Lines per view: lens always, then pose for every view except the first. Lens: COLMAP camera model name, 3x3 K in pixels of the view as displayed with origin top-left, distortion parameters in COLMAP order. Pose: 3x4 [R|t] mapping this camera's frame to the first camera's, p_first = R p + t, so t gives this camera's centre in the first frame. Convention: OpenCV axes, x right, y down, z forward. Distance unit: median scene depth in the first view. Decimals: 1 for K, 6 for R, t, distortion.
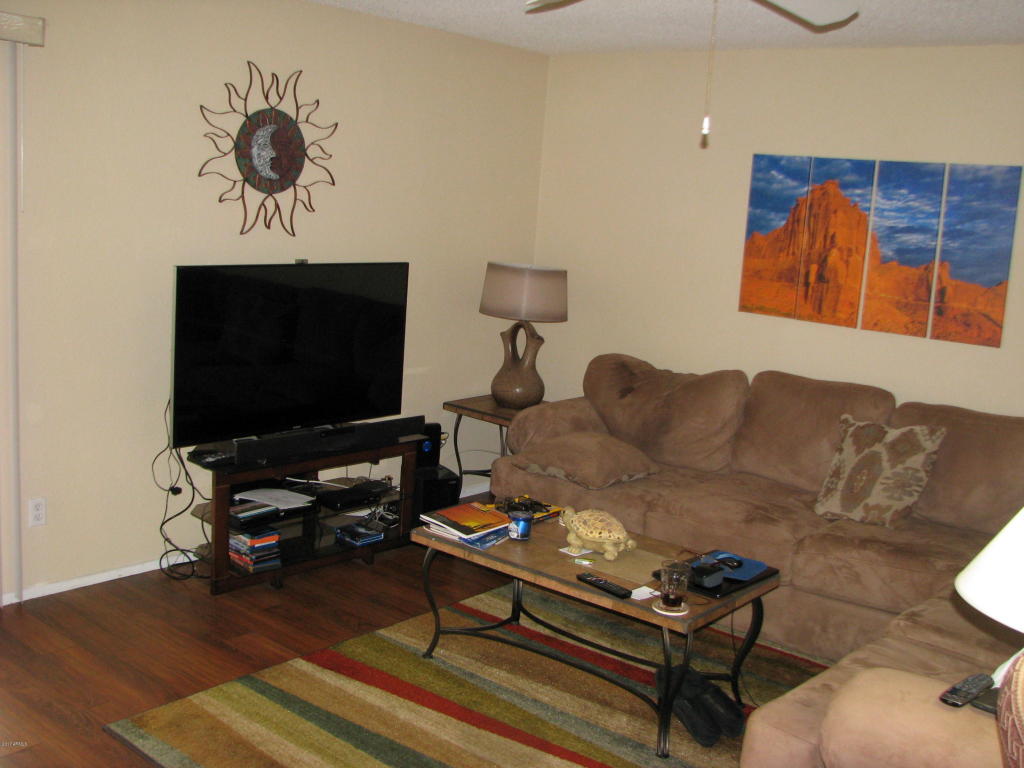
lens RADIAL K [[1106.3, 0, 529.9], [0, 1106.3, 392.3], [0, 0, 1]] dist [-0.205794, 0.281750]
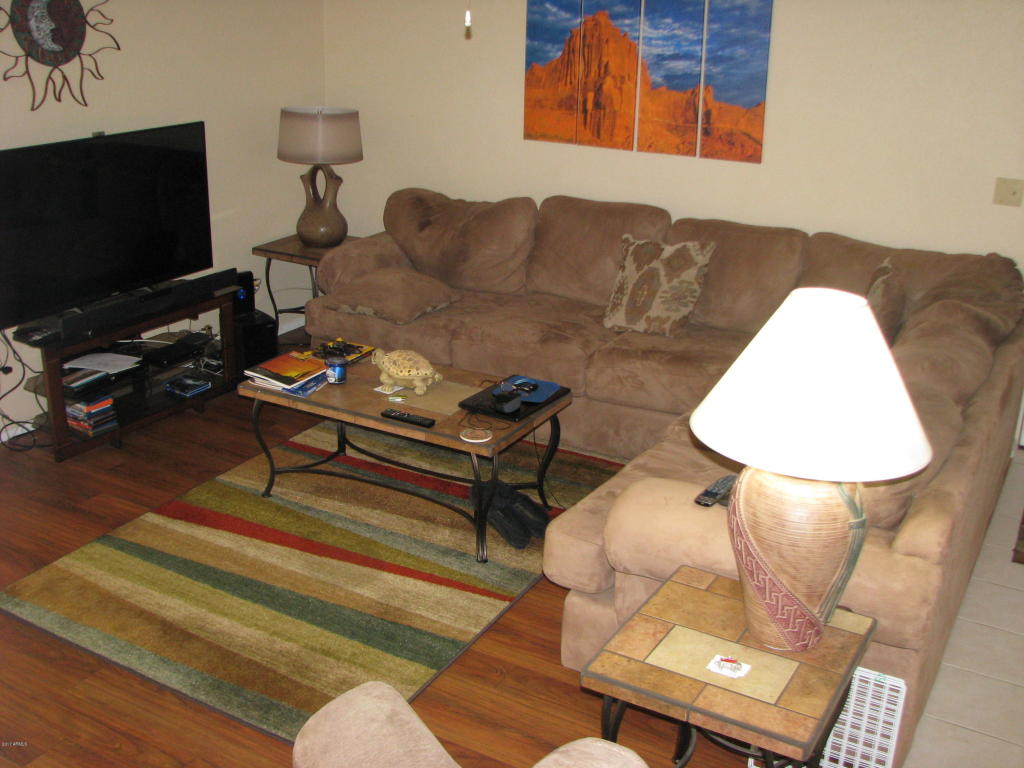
lens RADIAL K [[1106.3, 0, 529.9], [0, 1106.3, 392.3], [0, 0, 1]] dist [-0.205794, 0.281750]
pose [[0.982299, -0.105942, 0.154484, 0.007865], [0.074598, 0.977729, 0.196168, -0.051975], [-0.171826, -0.181172, 0.968325, -0.088943]]
